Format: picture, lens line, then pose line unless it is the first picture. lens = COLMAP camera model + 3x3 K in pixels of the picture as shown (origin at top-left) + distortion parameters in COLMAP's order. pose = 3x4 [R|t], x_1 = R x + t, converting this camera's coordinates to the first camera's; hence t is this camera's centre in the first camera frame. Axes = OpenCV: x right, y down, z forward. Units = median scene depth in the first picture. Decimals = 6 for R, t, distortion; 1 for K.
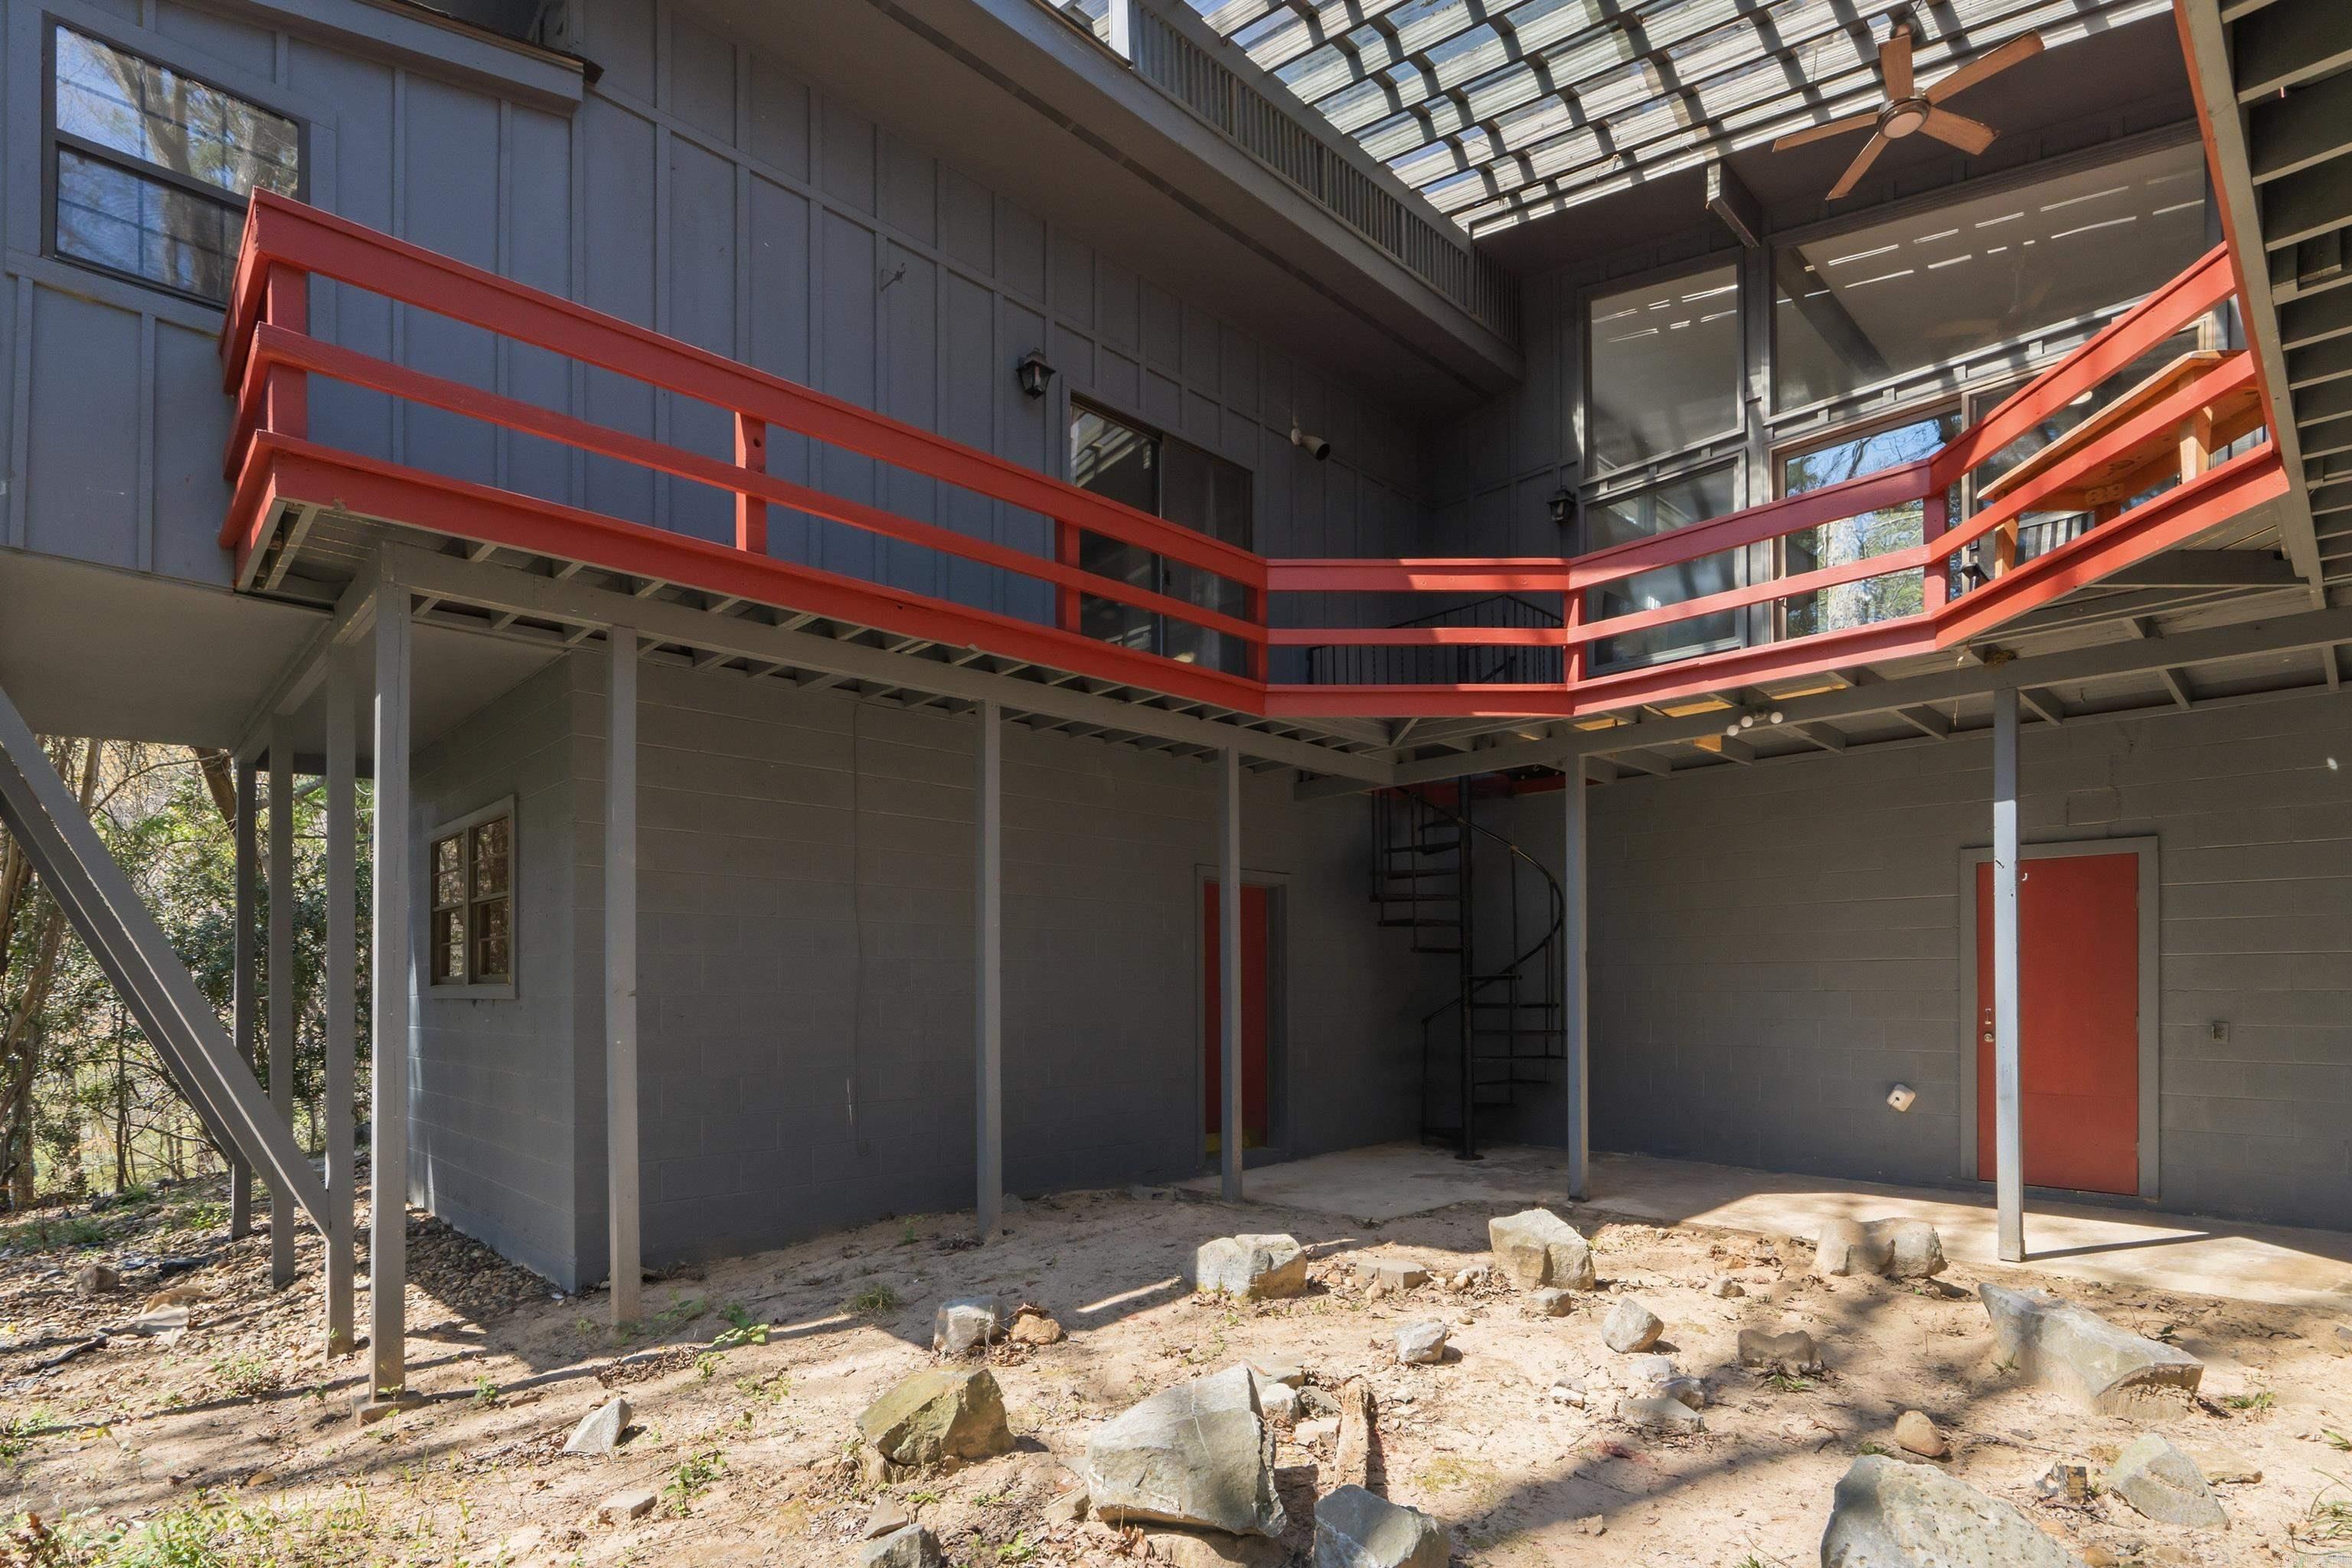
lens RADIAL K [[1206.6, 0, 1142.7], [0, 1206.6, 988.9], [0, 0, 1]] dist [-0.006984, 0.000224]
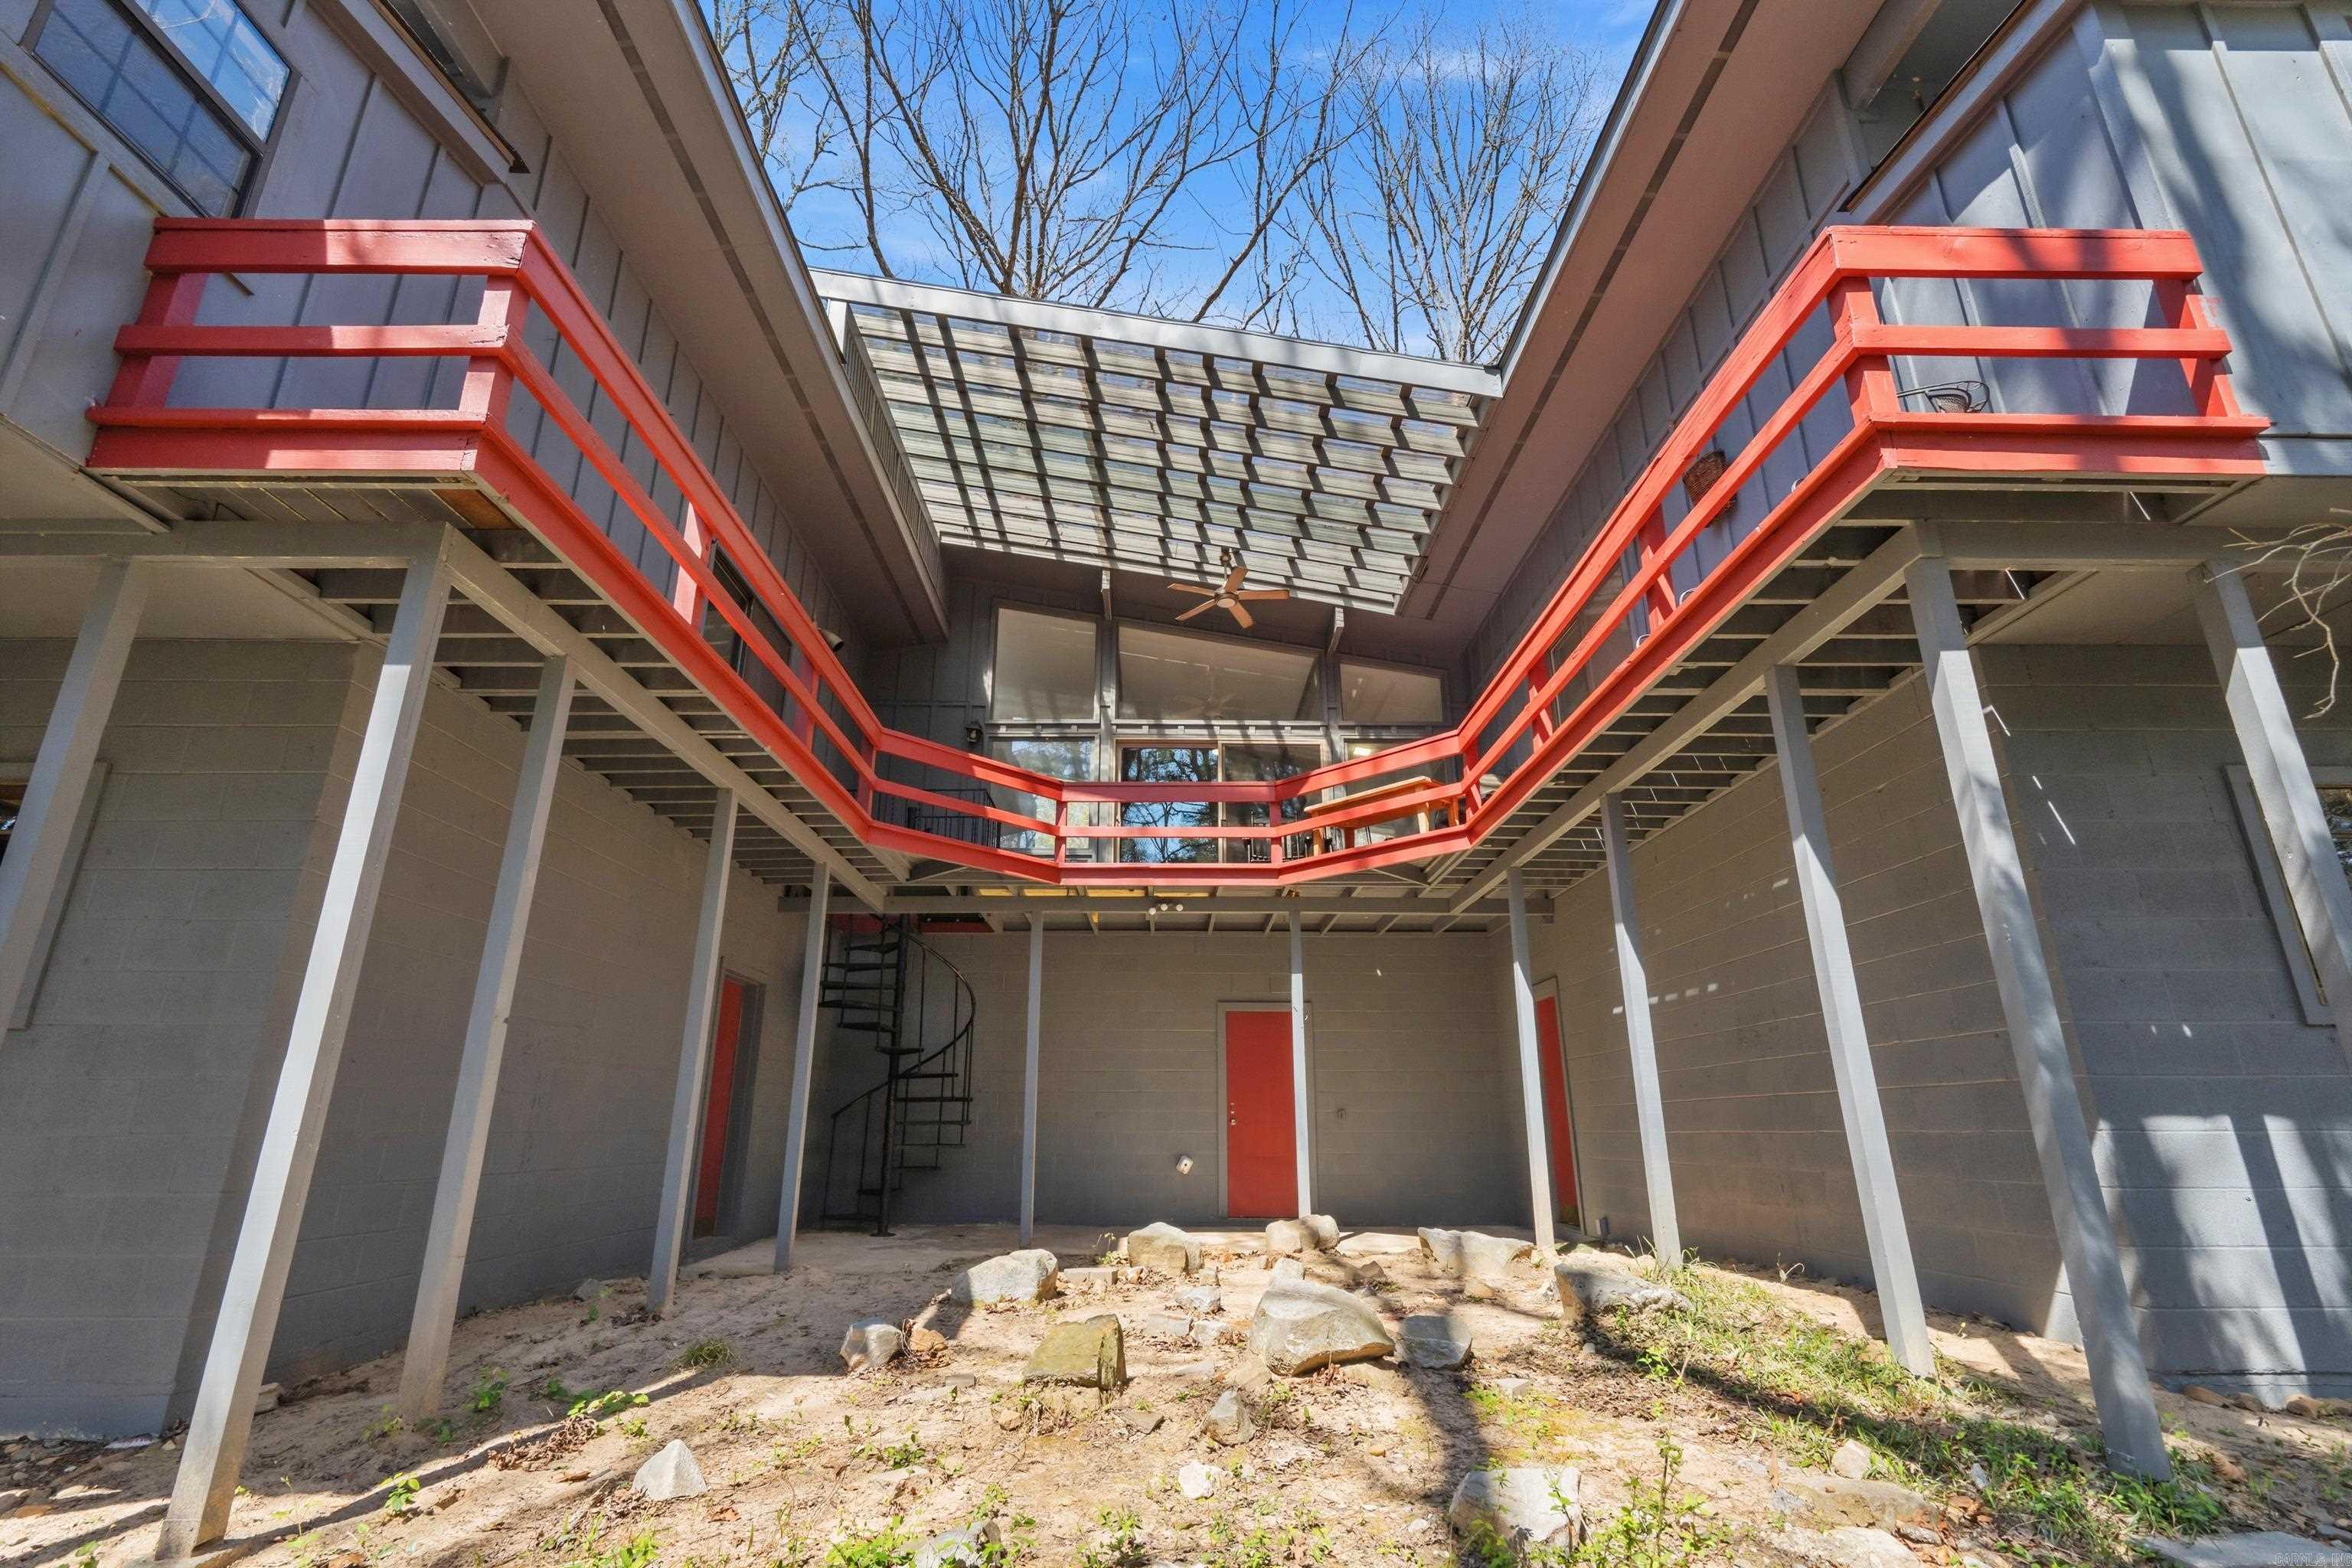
lens RADIAL K [[1079.3, 0, 1173.2], [0, 1079.3, 781.8], [0, 0, 1]] dist [0.001694, 0.001872]
pose [[0.681147, 0.231118, 0.694711, -0.407826], [-0.008282, 0.951240, -0.308341, 0.047653], [-0.732100, 0.204272, 0.649849, 0.022580]]
